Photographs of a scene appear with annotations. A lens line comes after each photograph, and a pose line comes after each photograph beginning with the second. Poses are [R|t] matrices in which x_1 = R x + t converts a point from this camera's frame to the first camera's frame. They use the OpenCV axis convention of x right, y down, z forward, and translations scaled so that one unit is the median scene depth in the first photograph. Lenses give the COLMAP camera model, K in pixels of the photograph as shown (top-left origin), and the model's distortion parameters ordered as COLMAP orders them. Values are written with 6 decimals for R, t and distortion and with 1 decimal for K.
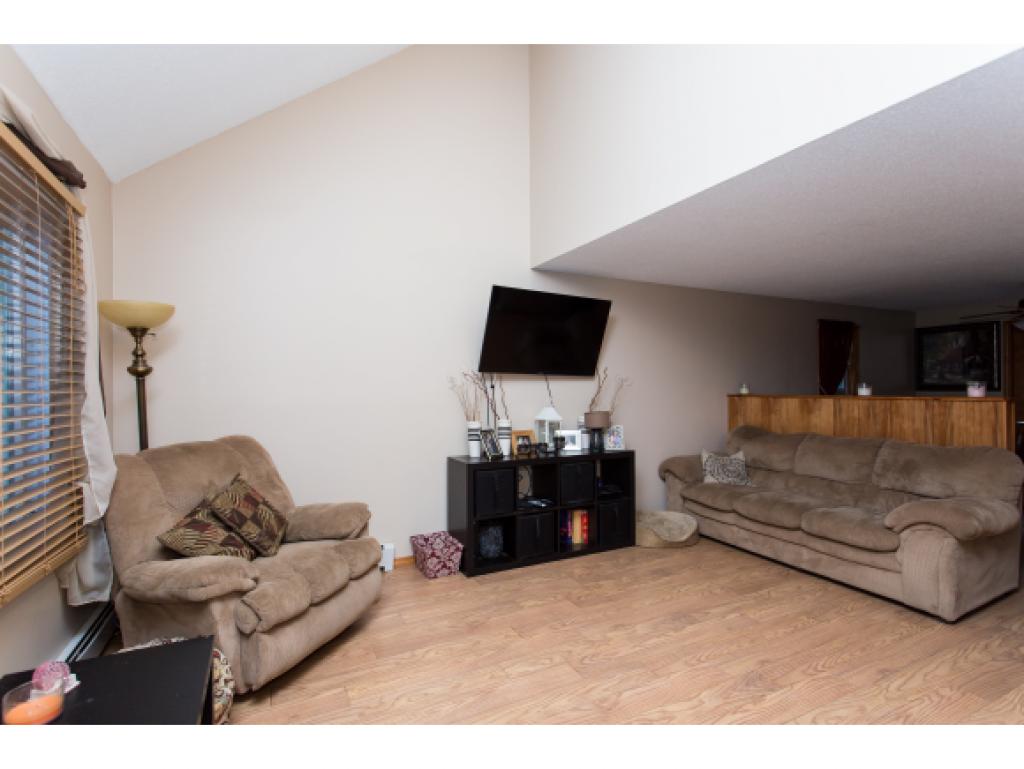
lens RADIAL K [[430.5, 0, 502.2], [0, 430.5, 383.6], [0, 0, 1]] dist [-0.002540, 0.001415]
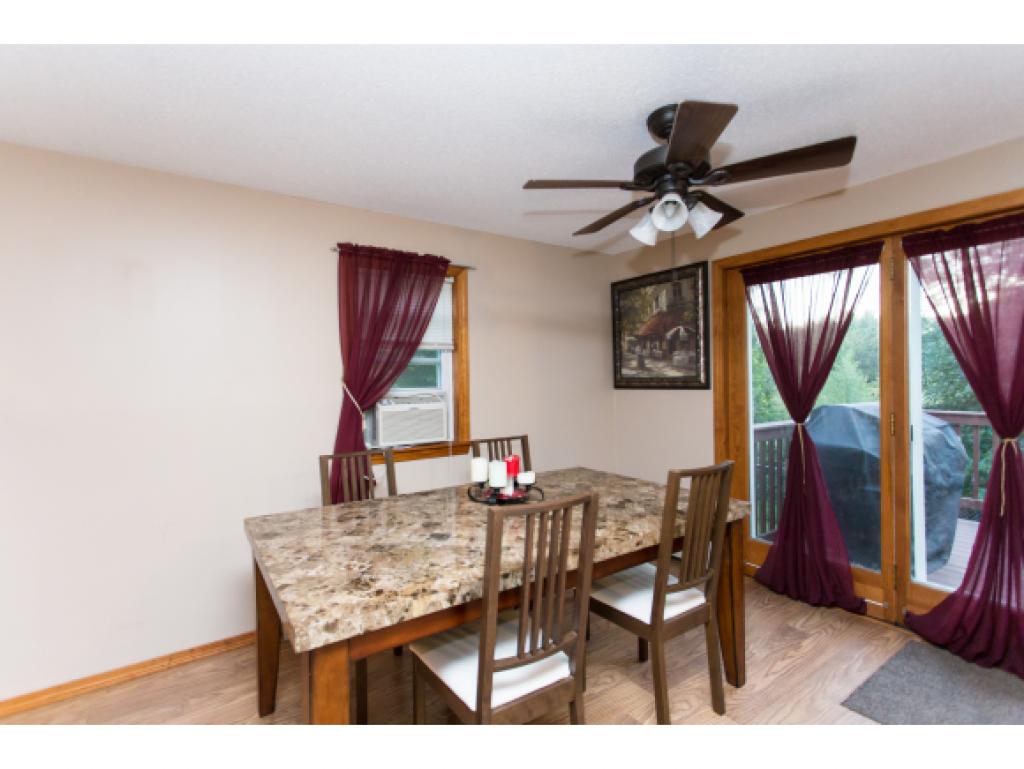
lens RADIAL K [[485.7, 0, 481.3], [0, 485.7, 378.5], [0, 0, 1]] dist [-0.001082, 0.001392]
pose [[0.986709, -0.016004, 0.161708, 1.648857], [0.017010, 0.999844, -0.004837, 0.003529], [-0.161605, 0.007523, 0.986827, 0.938231]]
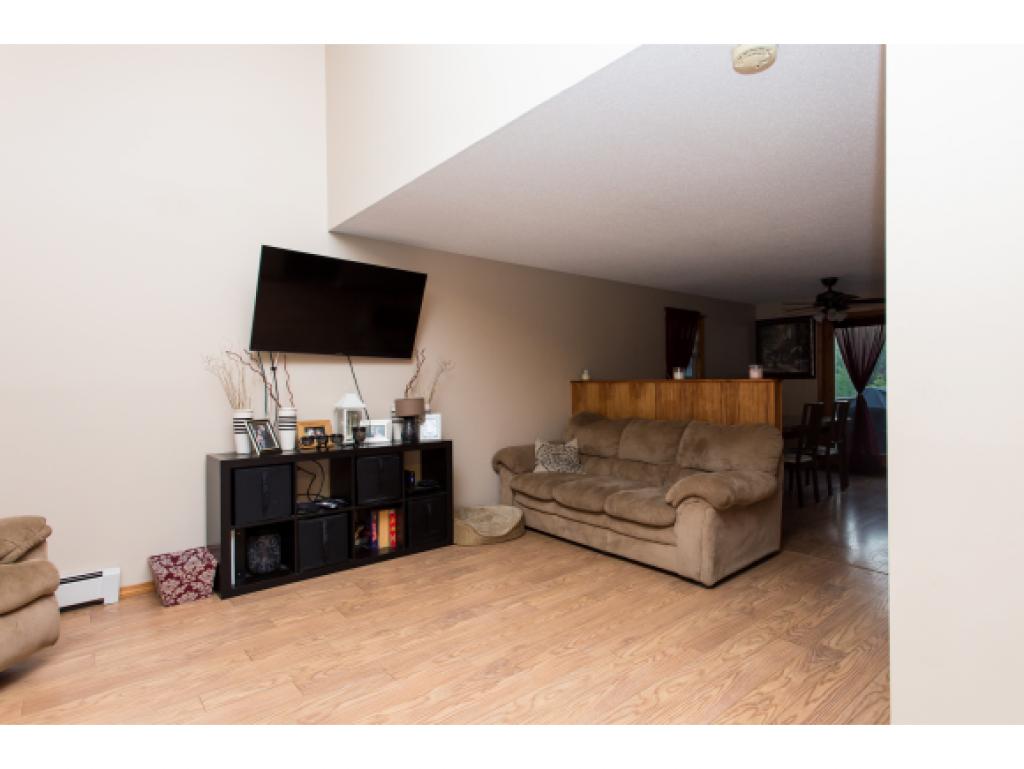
lens RADIAL K [[485.7, 0, 518.2], [0, 485.7, 378.4], [0, 0, 1]] dist [-0.001082, 0.001392]
pose [[0.967236, -0.002518, 0.253868, 0.208809], [0.001868, 0.999994, 0.002804, 0.025518], [-0.253873, -0.002238, 0.967235, -0.031925]]
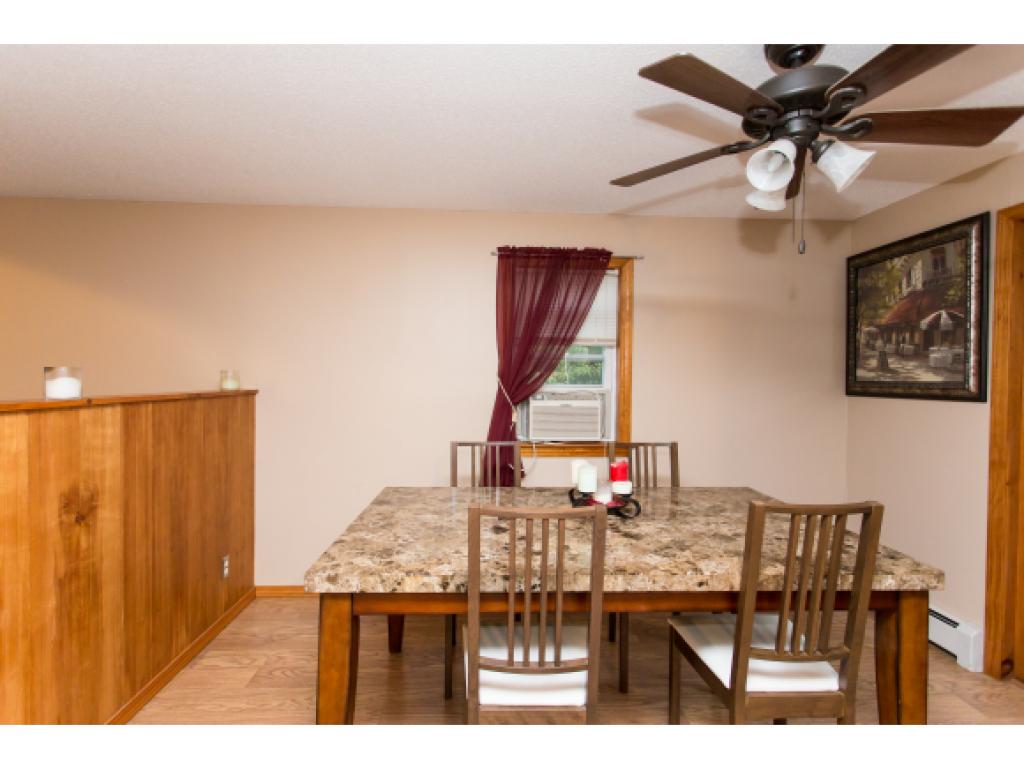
lens RADIAL K [[485.7, 0, 501.2], [0, 485.7, 379.7], [0, 0, 1]] dist [-0.001082, 0.001392]
pose [[0.929371, 0.013475, -0.368901, 1.972317], [-0.012645, 0.999909, 0.004667, 0.002965], [0.368930, 0.000328, 0.929457, 0.978473]]
